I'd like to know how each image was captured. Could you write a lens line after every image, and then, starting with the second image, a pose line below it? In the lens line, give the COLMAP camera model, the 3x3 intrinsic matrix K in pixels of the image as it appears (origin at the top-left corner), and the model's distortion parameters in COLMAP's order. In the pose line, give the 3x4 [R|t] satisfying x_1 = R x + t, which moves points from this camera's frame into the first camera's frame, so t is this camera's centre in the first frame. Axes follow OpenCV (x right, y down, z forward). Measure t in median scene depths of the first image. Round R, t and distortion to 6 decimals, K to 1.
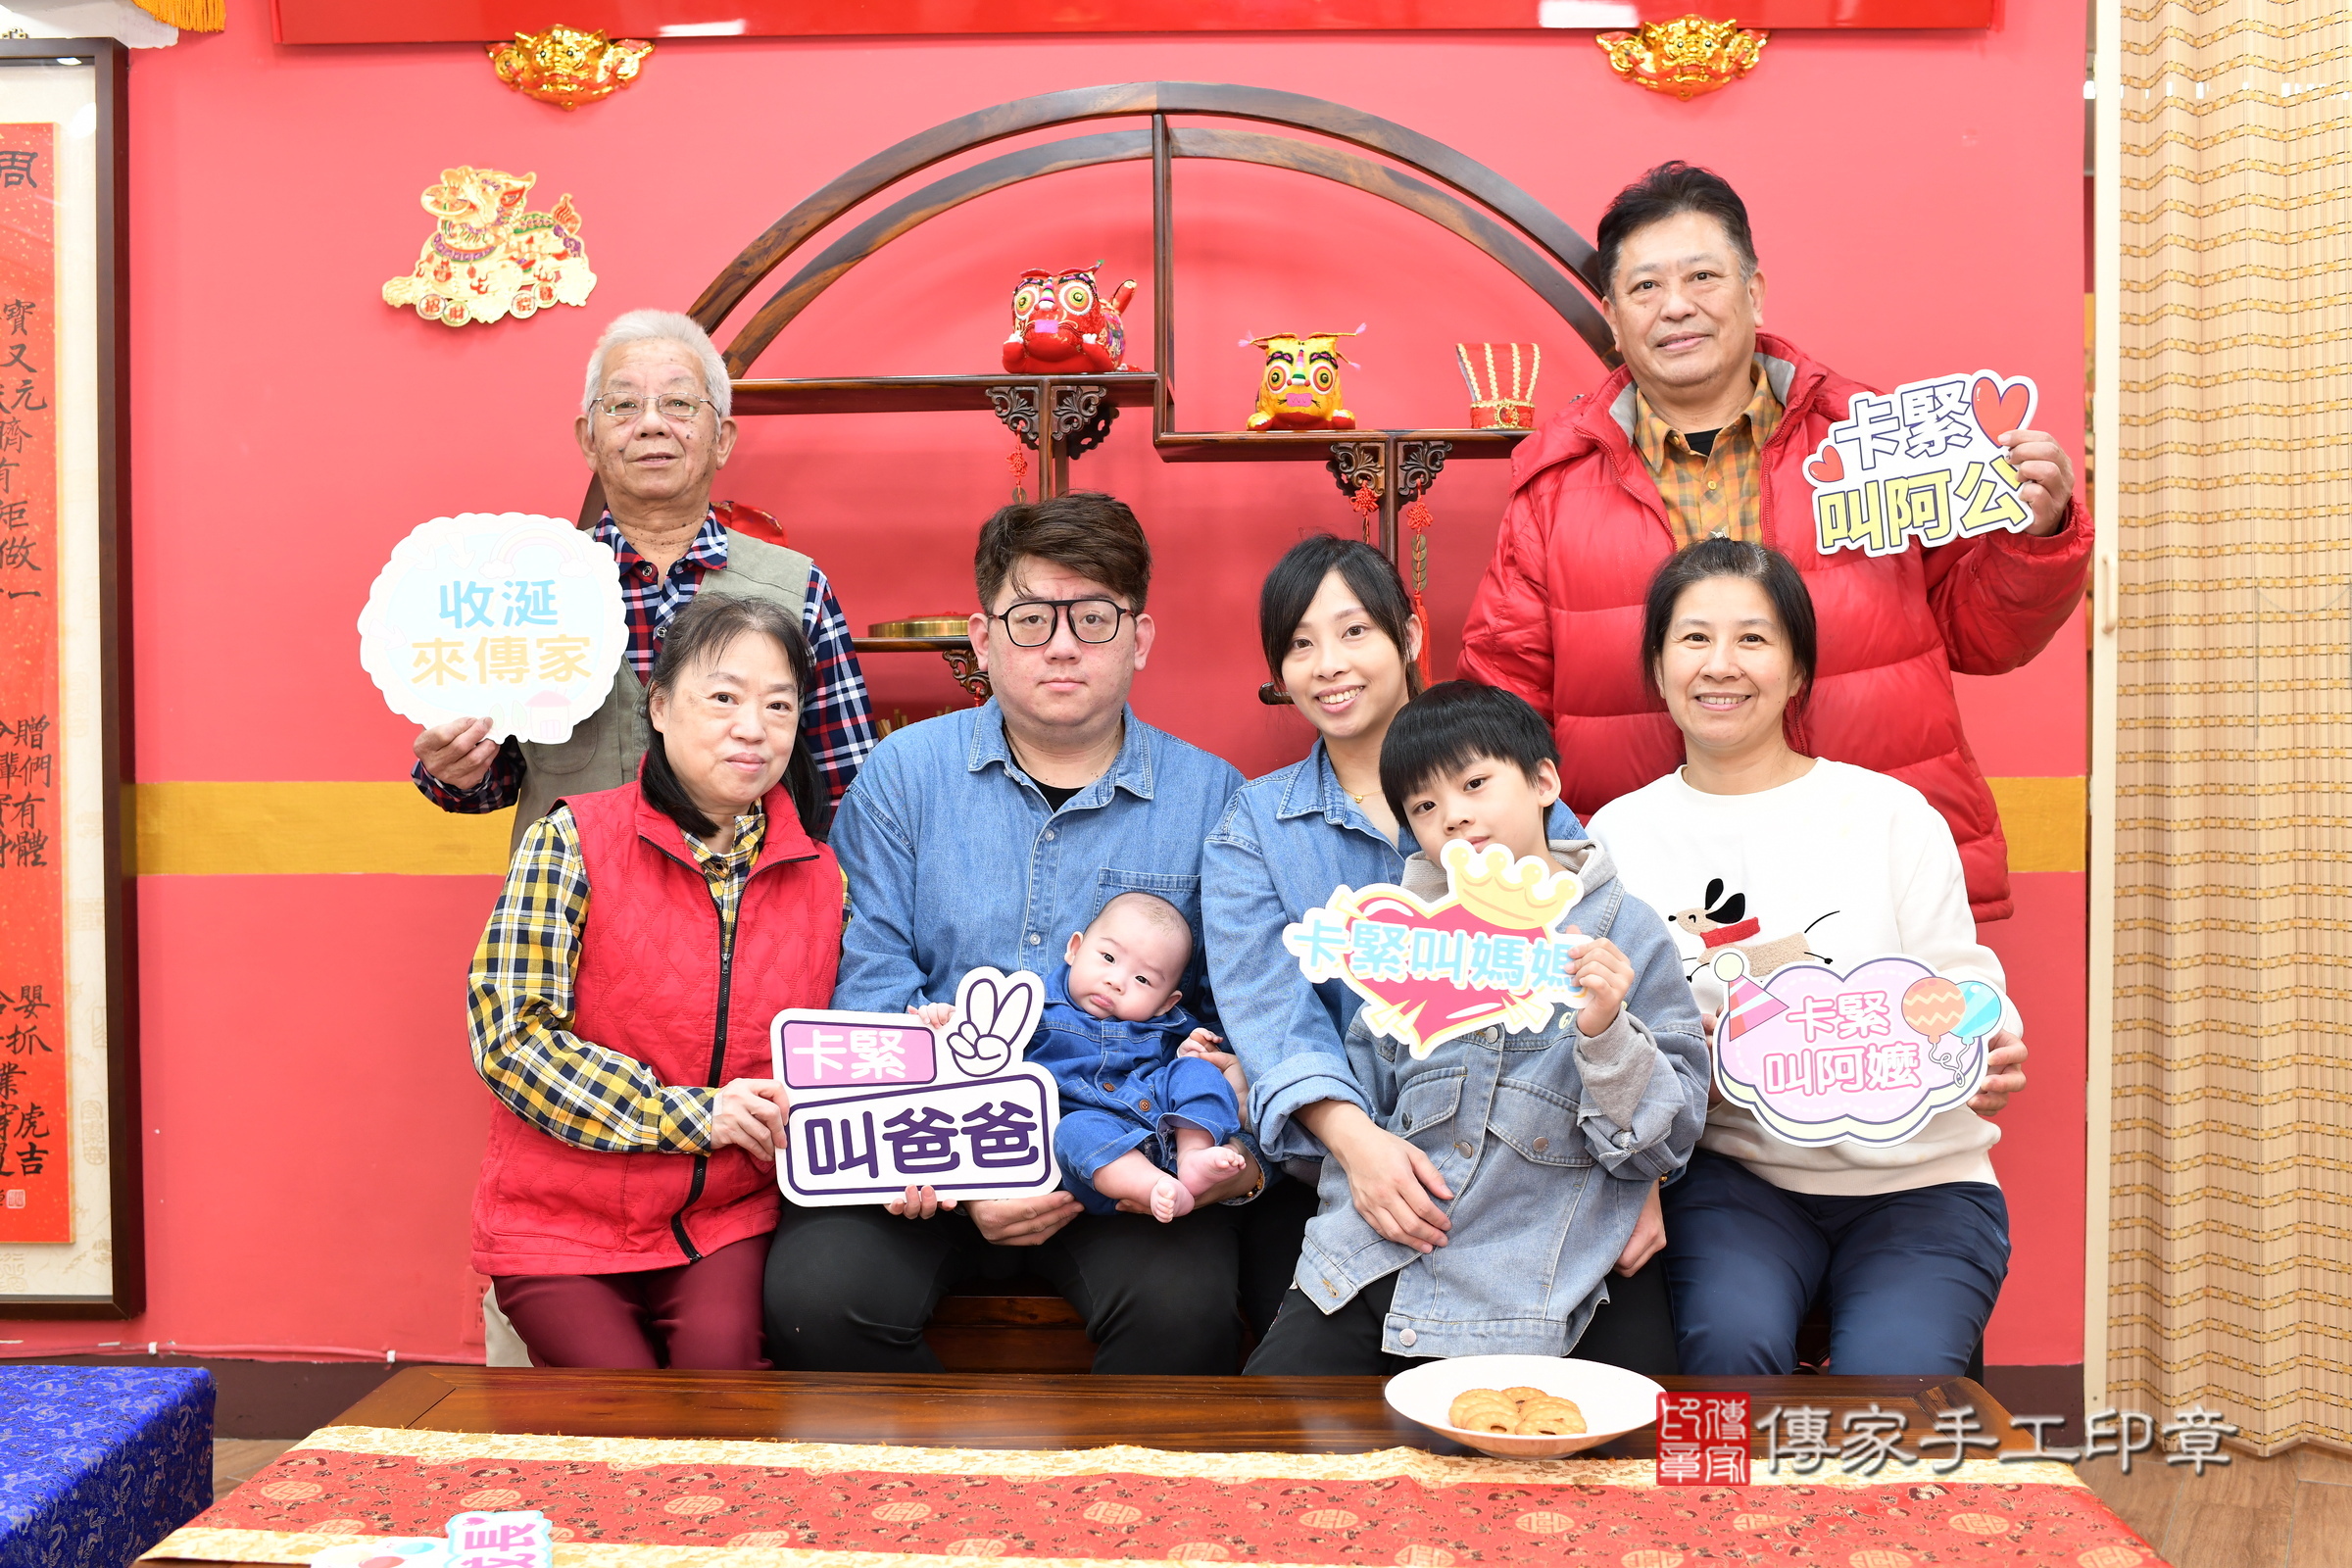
lens RADIAL K [[2400.8, 0, 1168.1], [0, 2400.8, 777.1], [0, 0, 1]] dist [-0.061754, 0.000000]
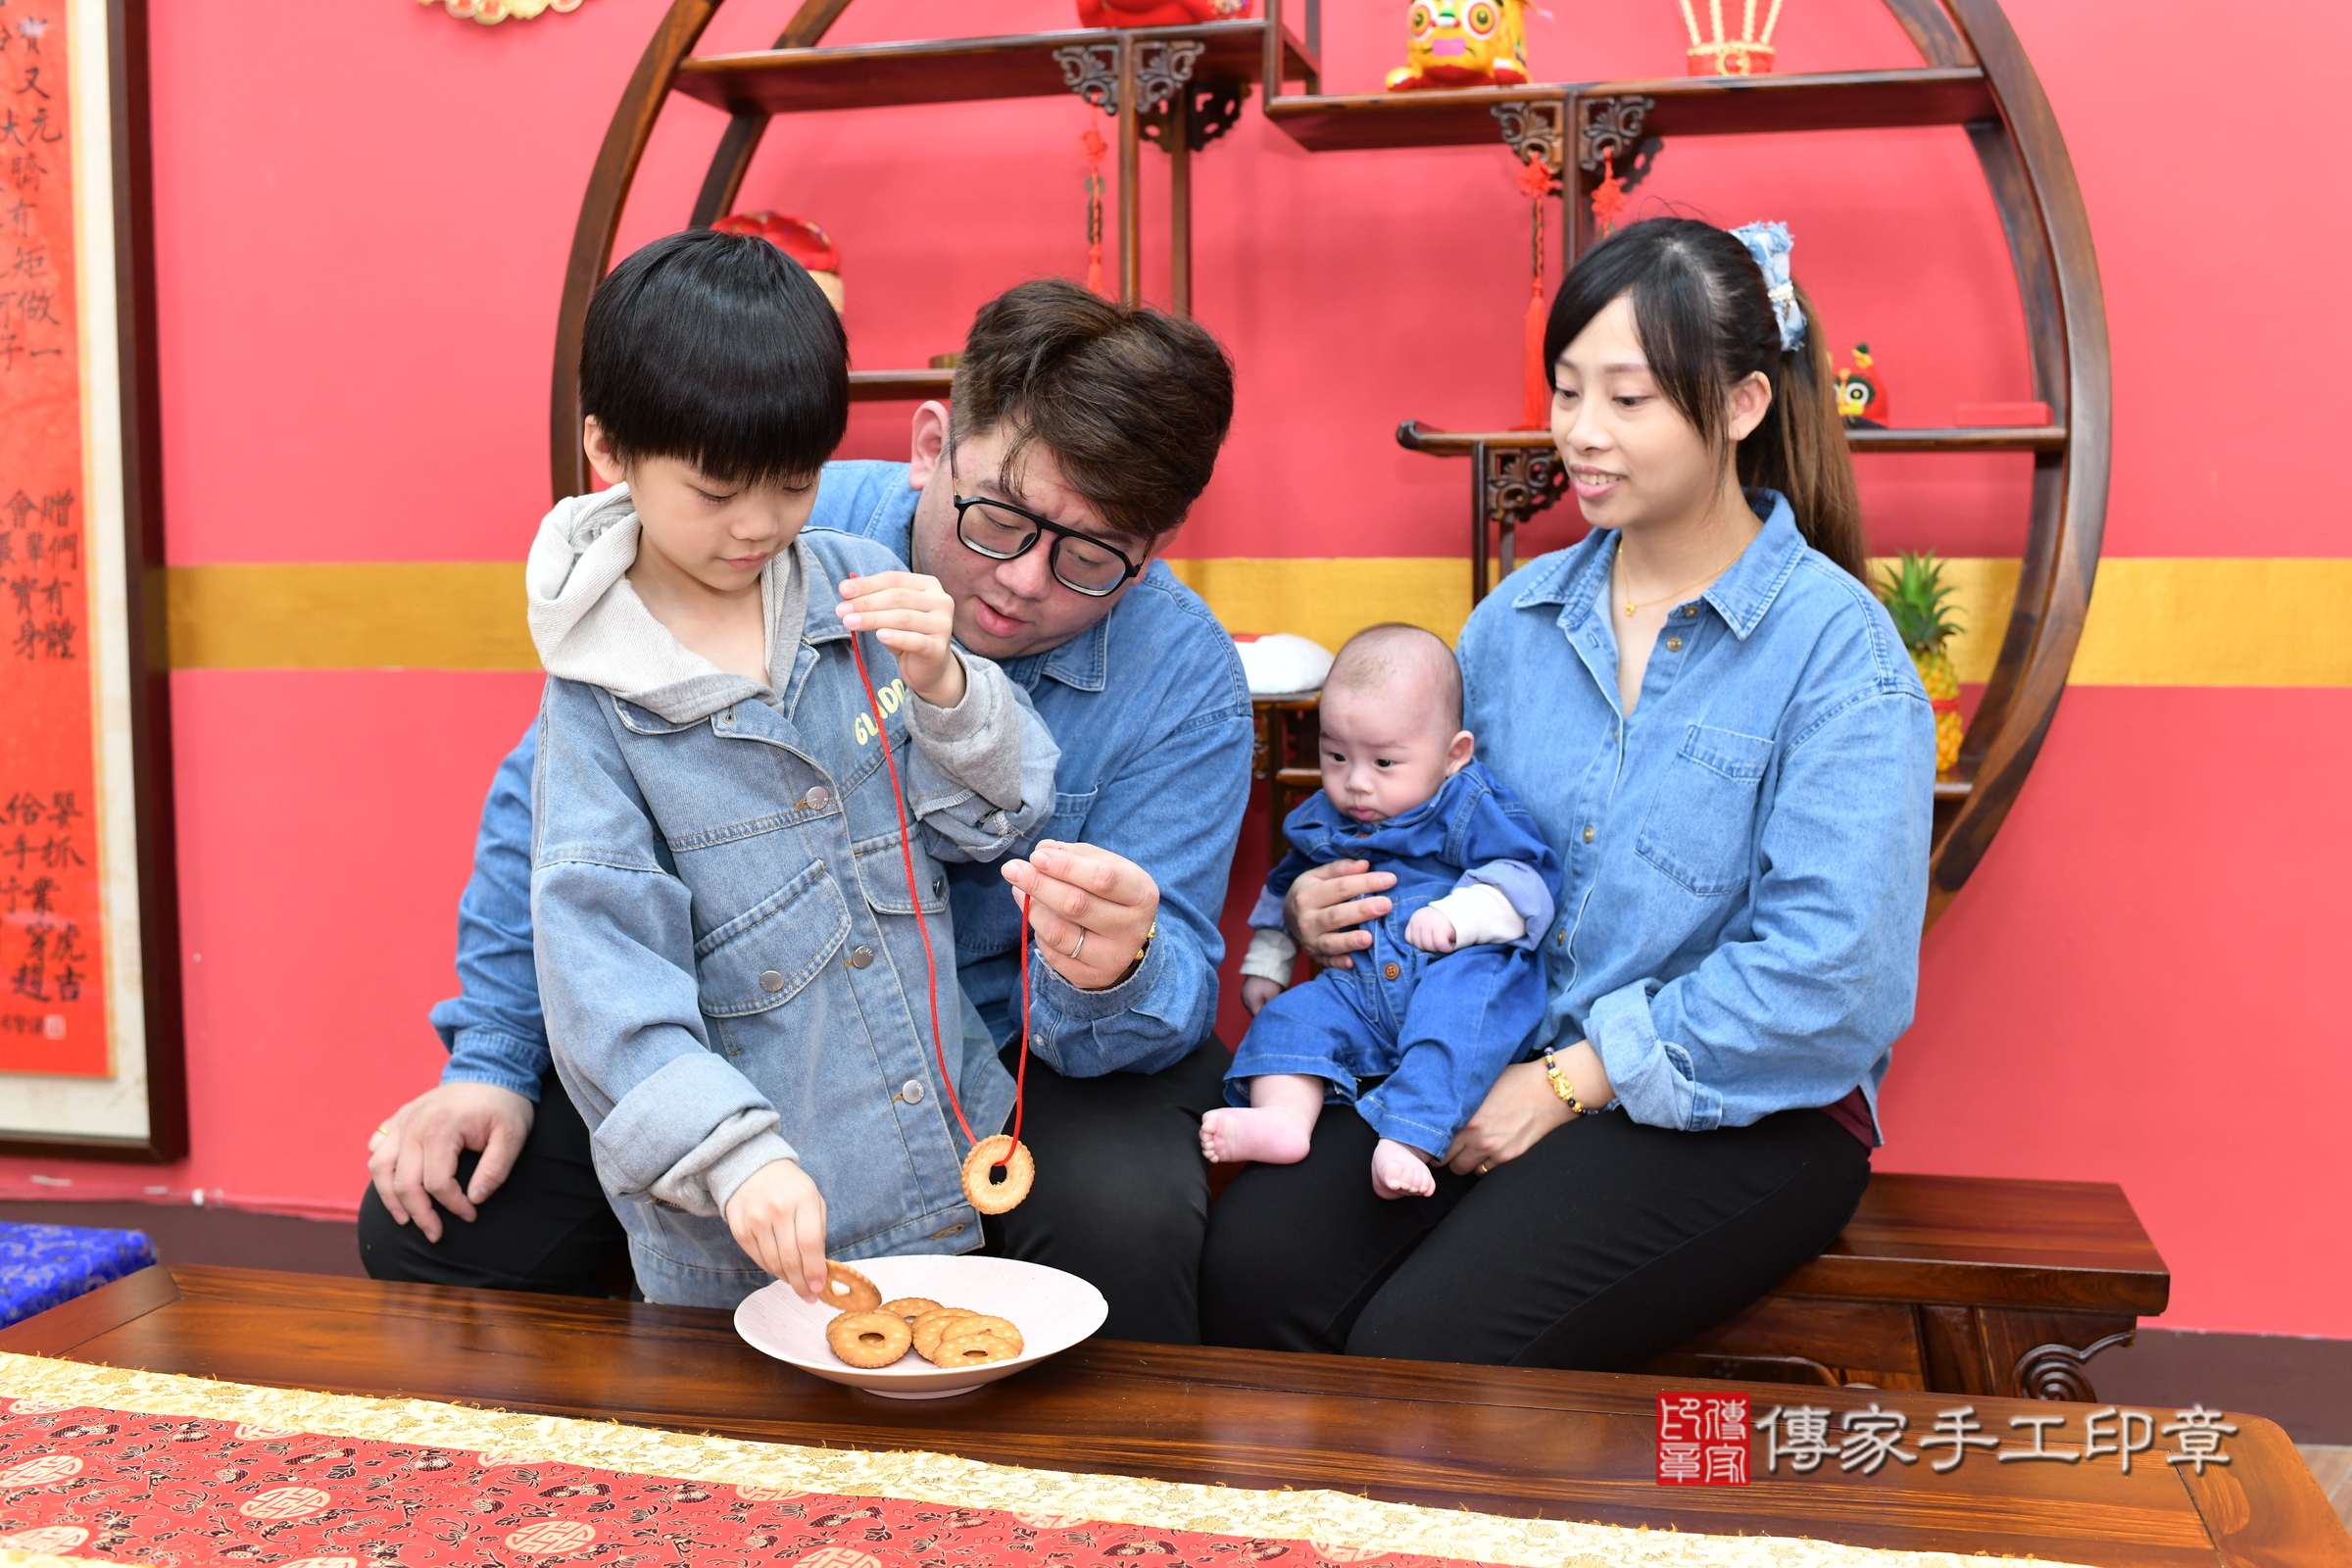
lens RADIAL K [[2400.8, 0, 1166.0], [0, 2400.8, 779.2], [0, 0, 1]] dist [-0.061754, 0.000000]
pose [[0.981885, 0.018088, -0.188612, 0.110253], [-0.006275, 0.997991, 0.063044, 0.026712], [0.189374, -0.060718, 0.980026, 0.220029]]
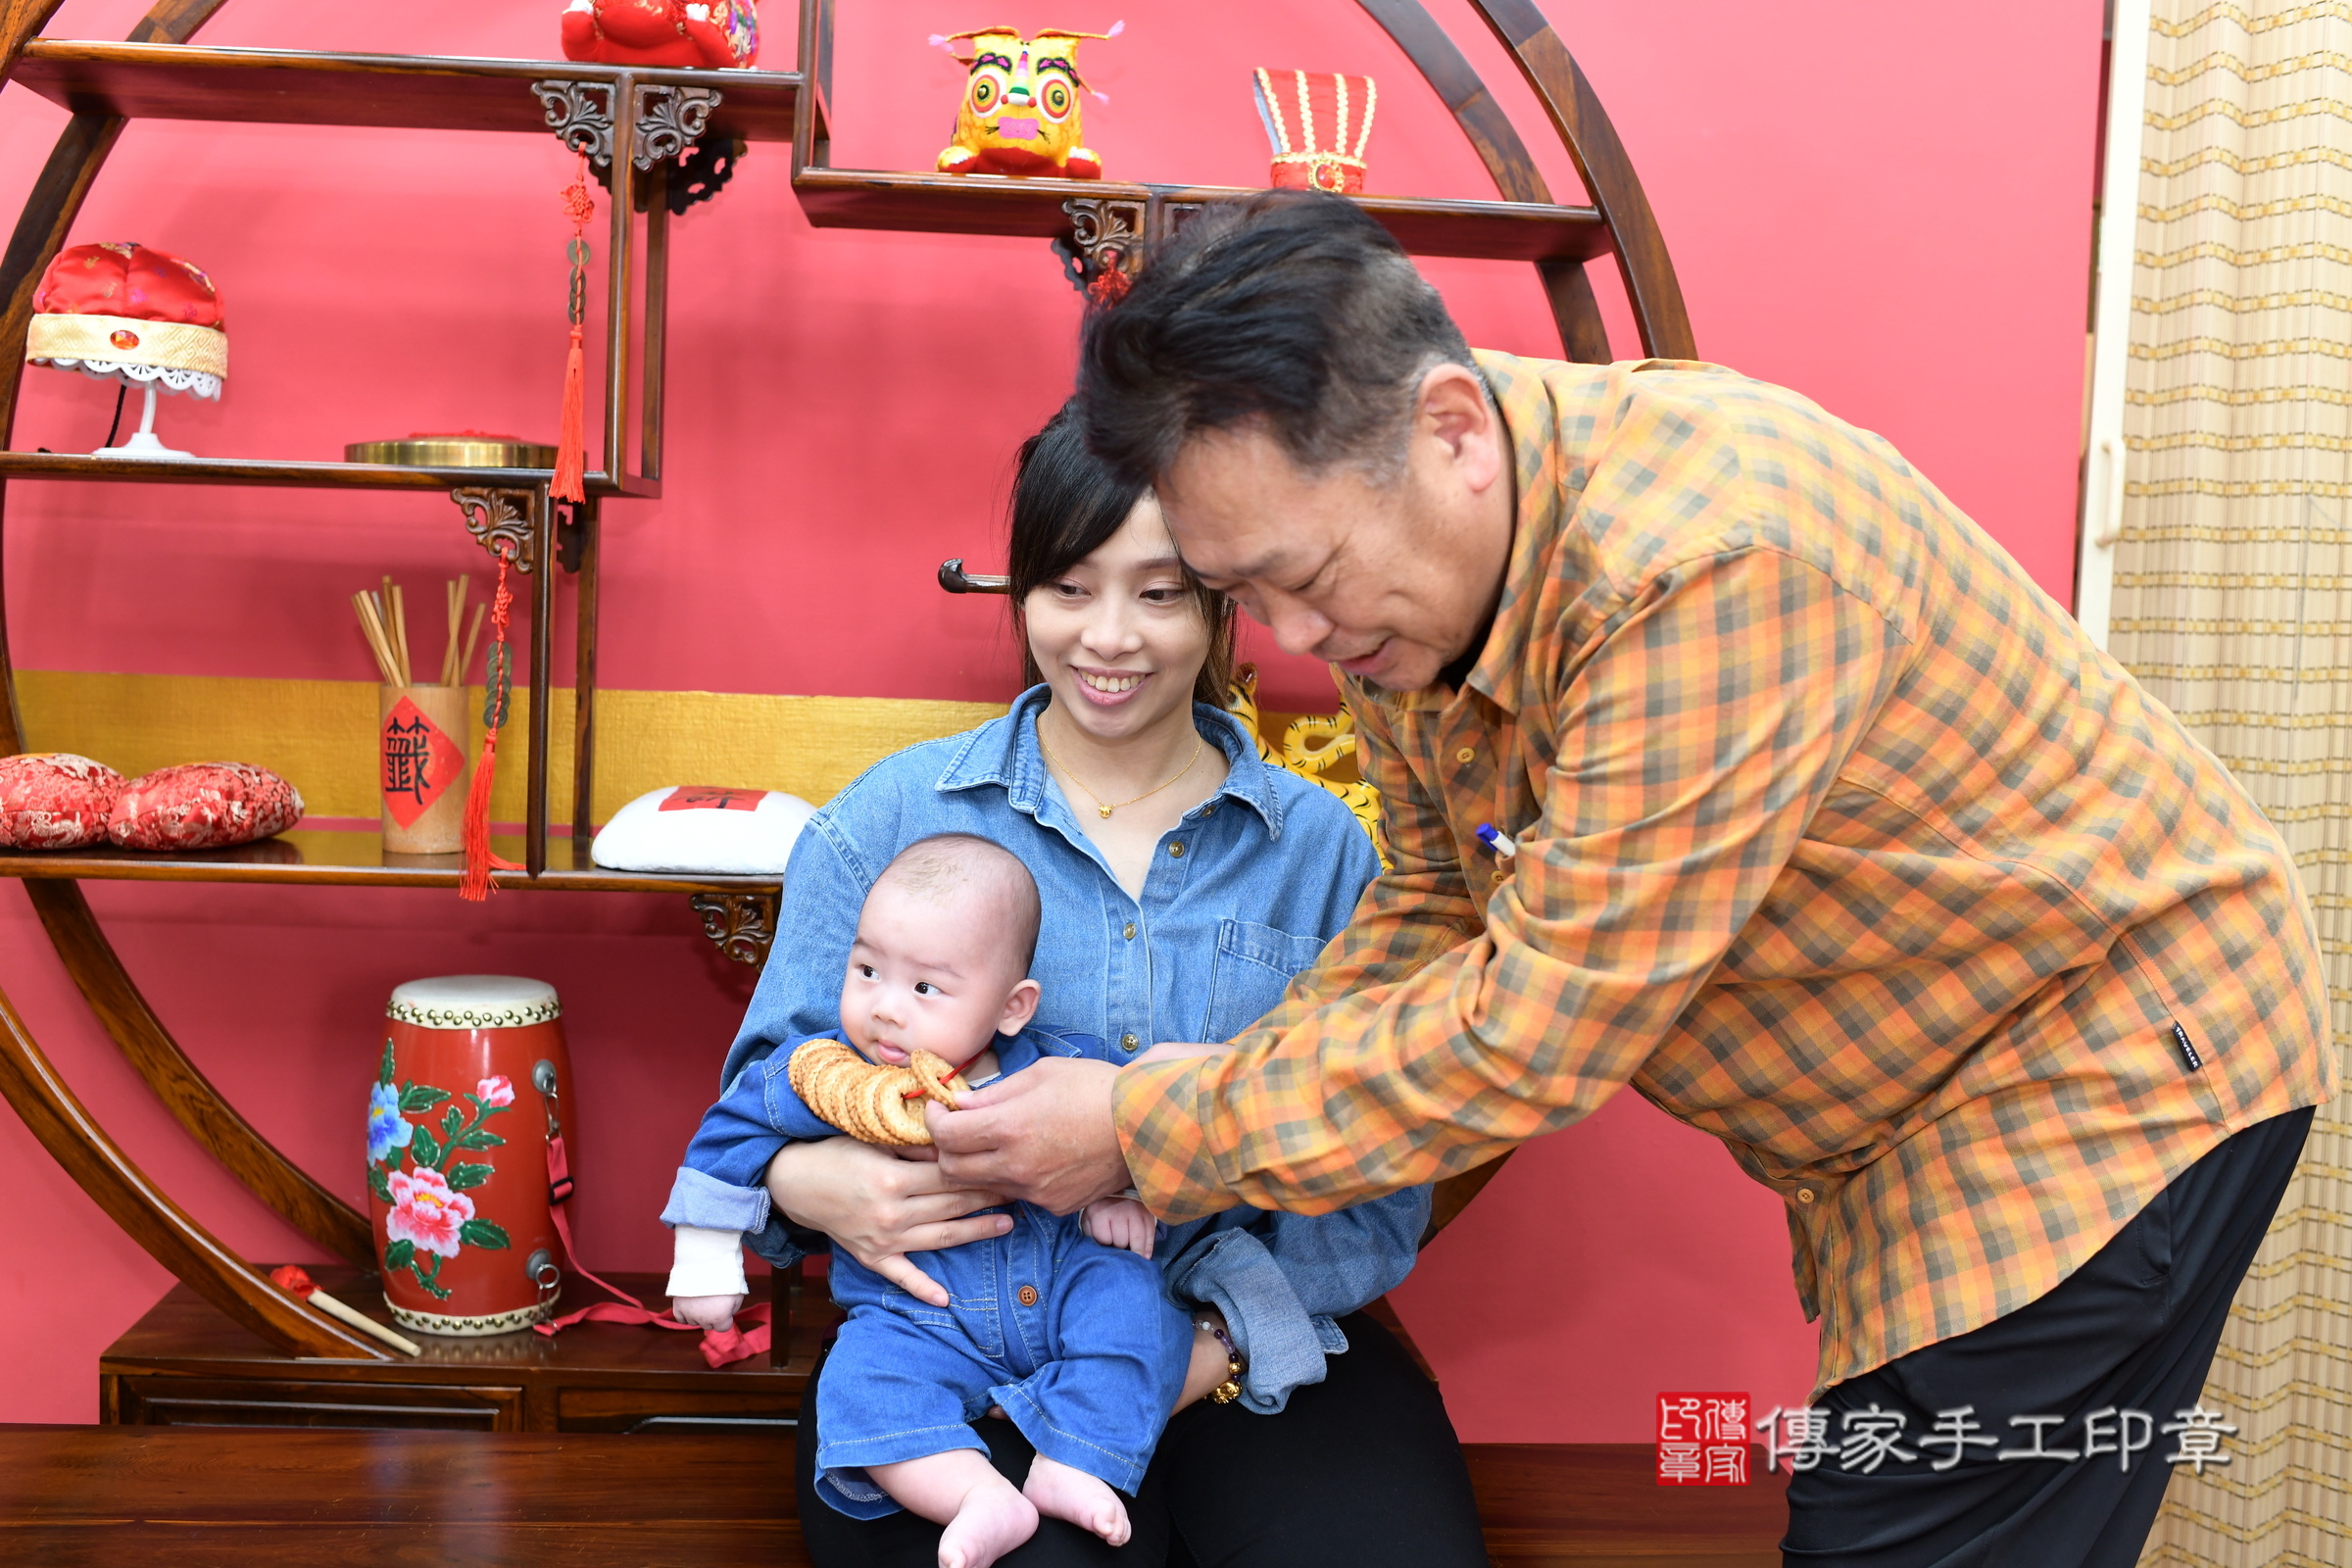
lens RADIAL K [[2400.8, 0, 1167.0], [0, 2400.8, 781.7], [0, 0, 1]] dist [-0.061754, 0.000000]
pose [[0.990419, 0.033470, 0.133976, 0.013119], [-0.040039, 0.998109, 0.046647, -0.011459], [-0.132161, -0.051564, 0.989886, 0.331770]]
